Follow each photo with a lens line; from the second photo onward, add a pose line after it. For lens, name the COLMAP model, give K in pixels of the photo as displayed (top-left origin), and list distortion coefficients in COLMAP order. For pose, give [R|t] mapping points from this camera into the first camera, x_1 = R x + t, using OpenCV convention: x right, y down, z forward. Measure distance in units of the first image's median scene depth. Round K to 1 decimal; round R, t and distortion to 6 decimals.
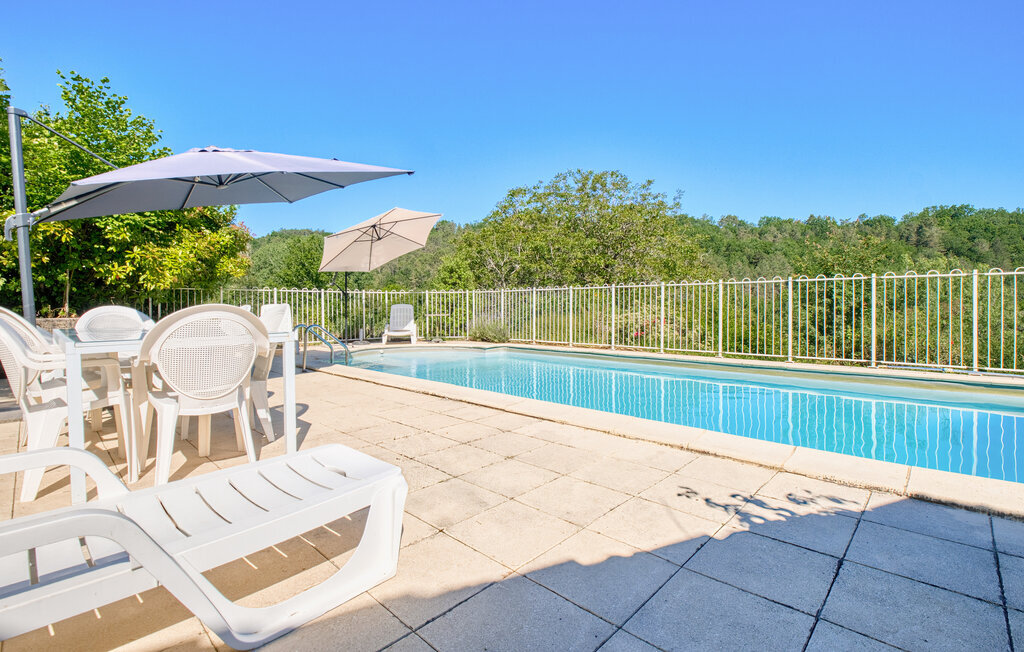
lens RADIAL K [[479.0, 0, 514.1], [0, 479.0, 316.4], [0, 0, 1]] dist [-0.000605, -0.010817]
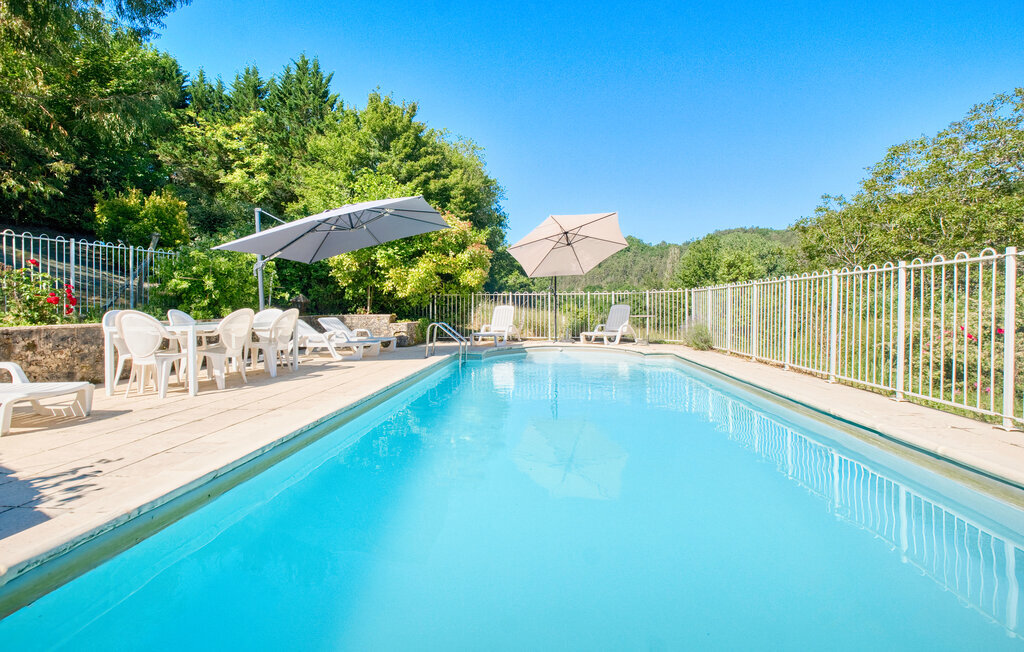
lens RADIAL K [[461.4, 0, 502.0], [0, 461.4, 319.8], [0, 0, 1]] dist [0.001850, -0.014065]
pose [[0.622040, 0.017960, -0.782779, 0.365259], [-0.011290, 0.999839, 0.013968, -0.004197], [0.782904, 0.000149, 0.622143, 0.203081]]
